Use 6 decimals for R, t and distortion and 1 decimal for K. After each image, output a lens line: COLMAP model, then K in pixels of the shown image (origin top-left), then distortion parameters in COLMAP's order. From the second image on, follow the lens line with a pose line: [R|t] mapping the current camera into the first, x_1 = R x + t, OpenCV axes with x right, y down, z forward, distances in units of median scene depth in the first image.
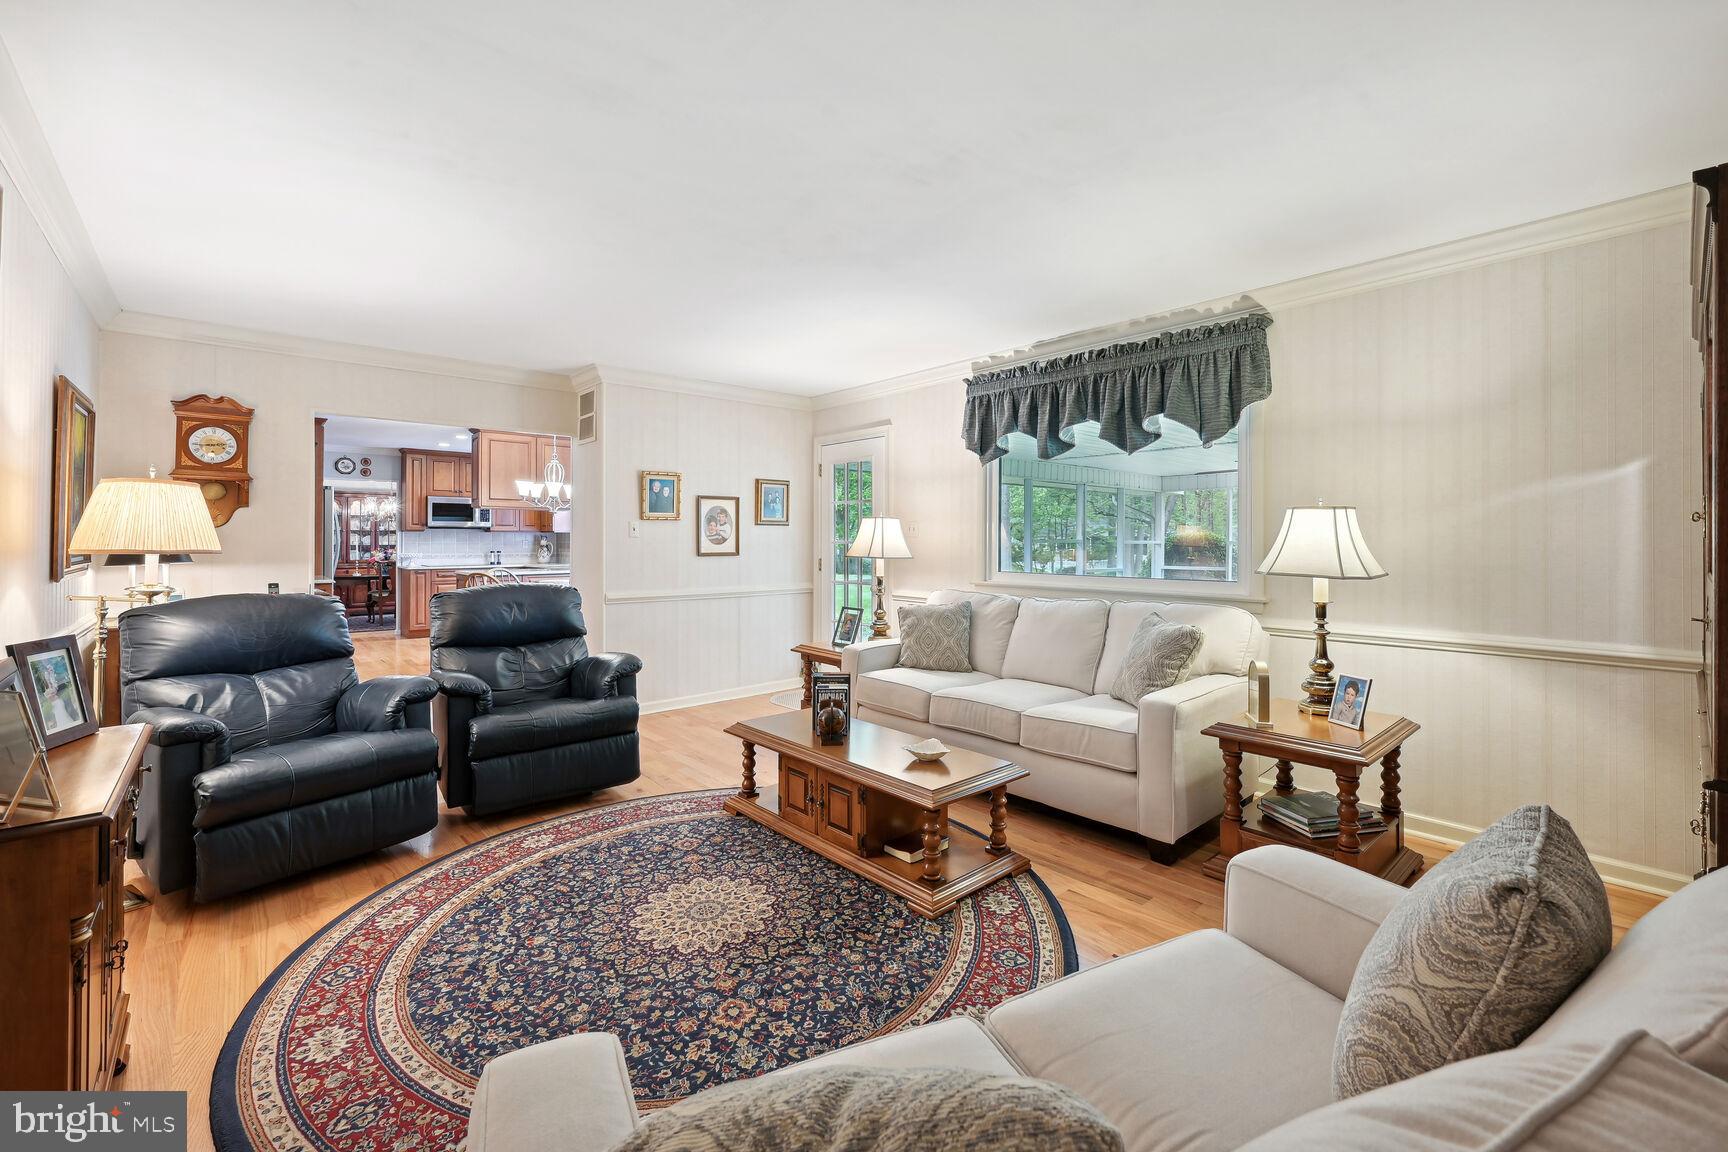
lens RADIAL K [[704.8, 0, 874.0], [0, 704.8, 534.2], [0, 0, 1]] dist [-0.001739, 0.000613]
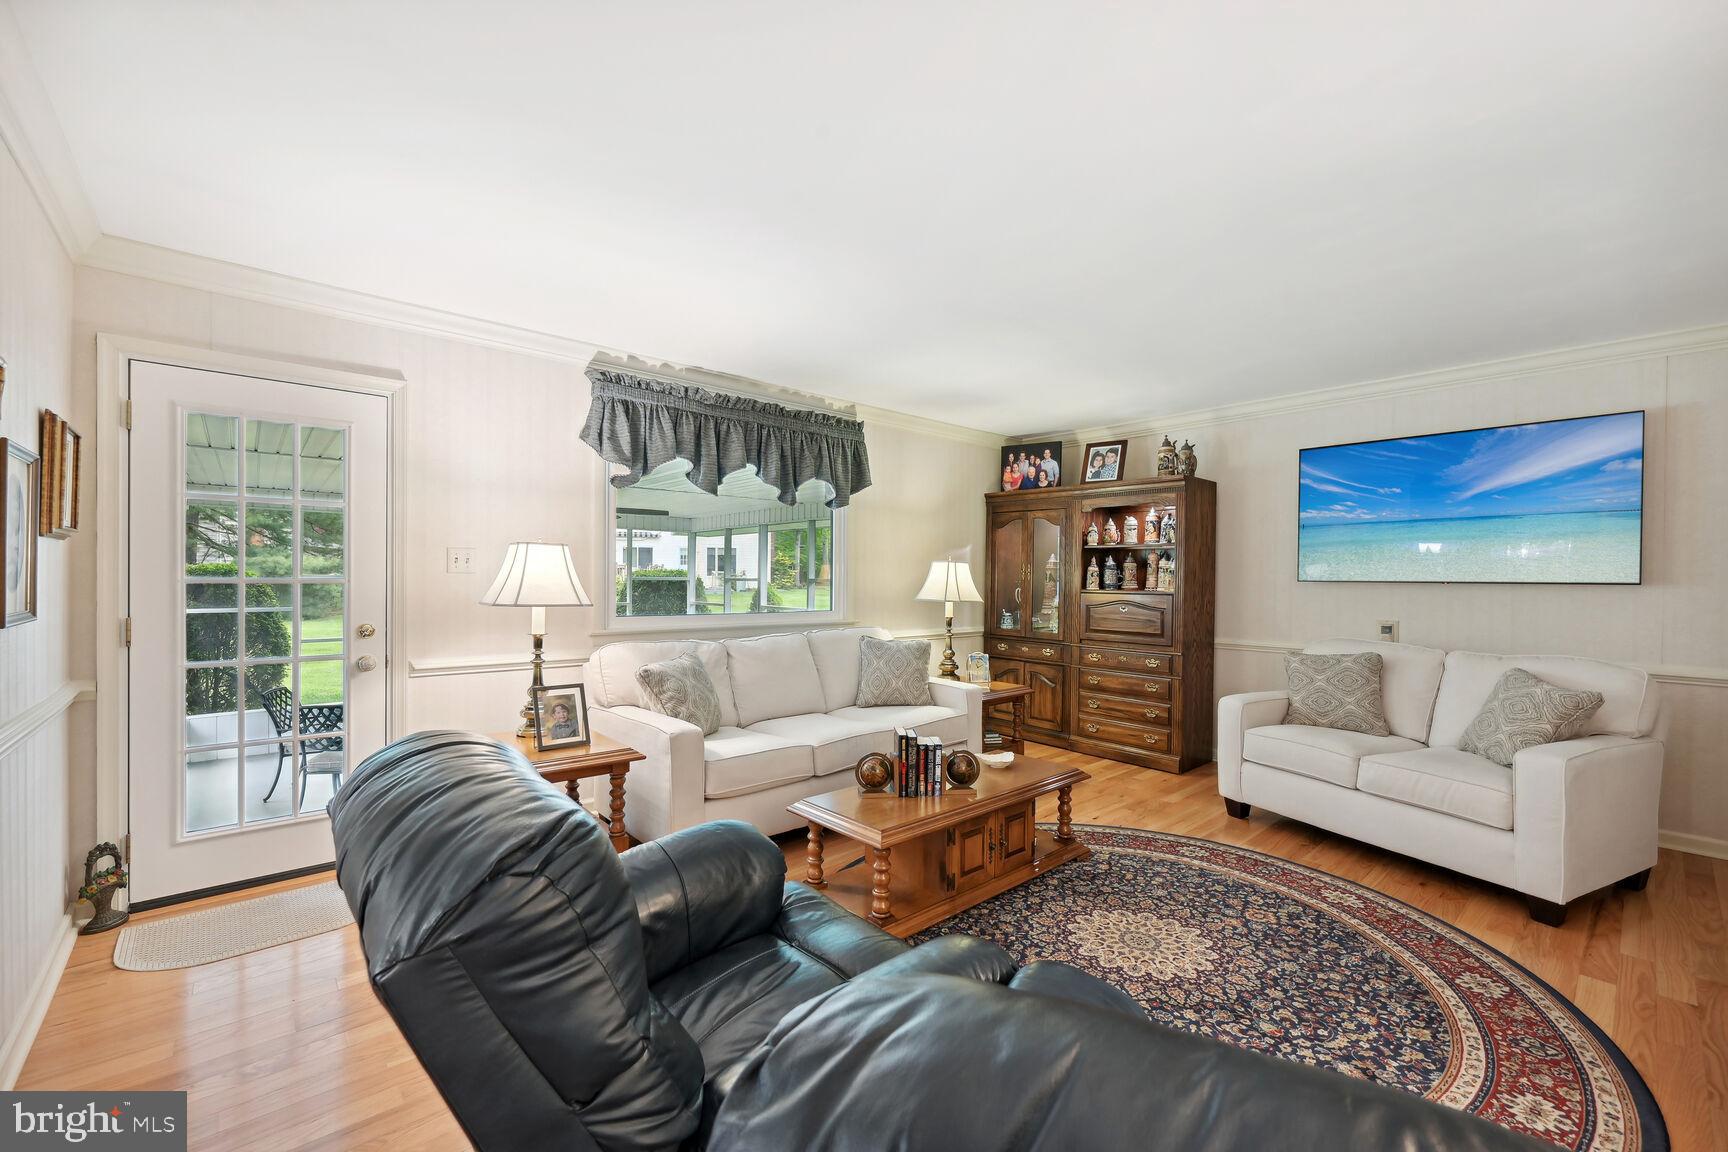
lens RADIAL K [[704.8, 0, 858.5], [0, 704.8, 581.7], [0, 0, 1]] dist [-0.001739, 0.000613]
pose [[0.026371, -0.003625, 0.999646, -1.807533], [-0.016863, 0.999850, 0.004071, 0.011188], [-0.999510, -0.016965, 0.026306, 1.962594]]
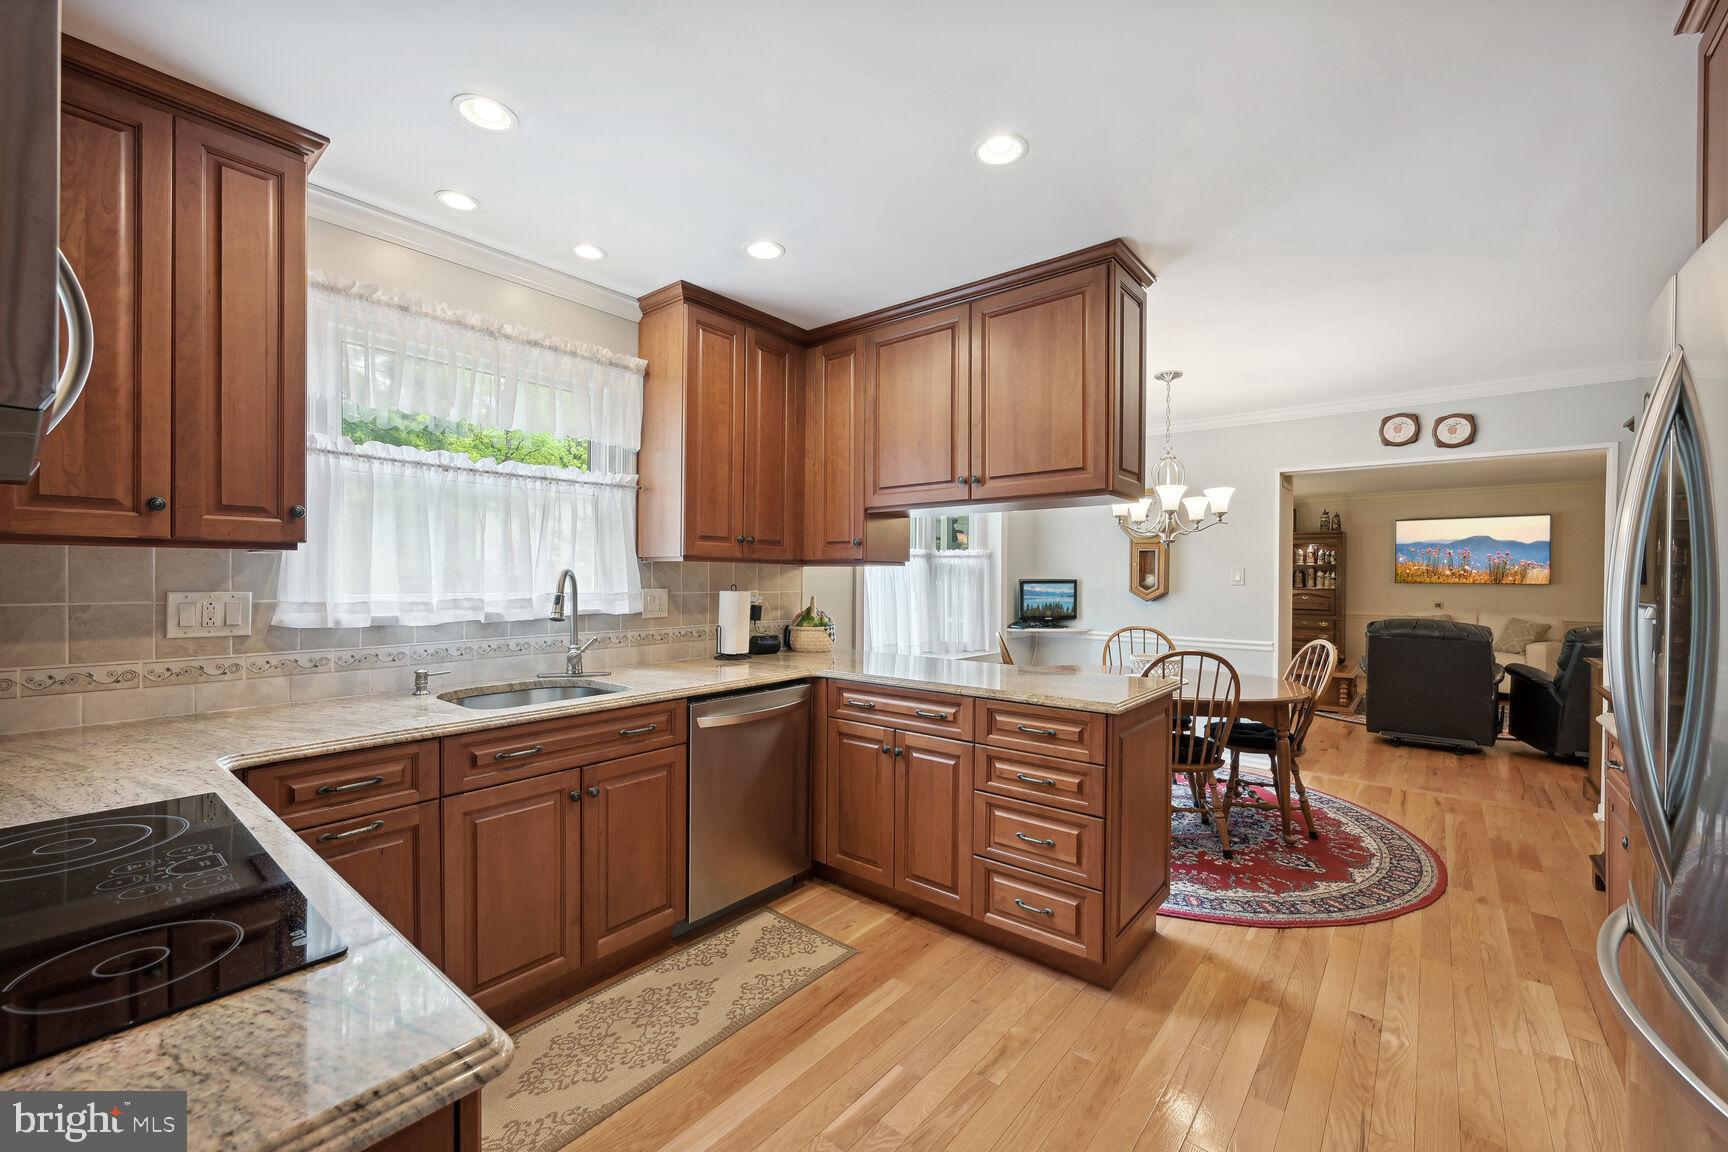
lens RADIAL K [[704.8, 0, 875.2], [0, 704.8, 569.6], [0, 0, 1]] dist [-0.001739, 0.000613]
pose [[-0.151173, 0.006930, 0.988483, -2.435881], [-0.005080, 0.999957, -0.007788, -0.006678], [-0.988494, -0.006199, -0.151131, 2.922792]]
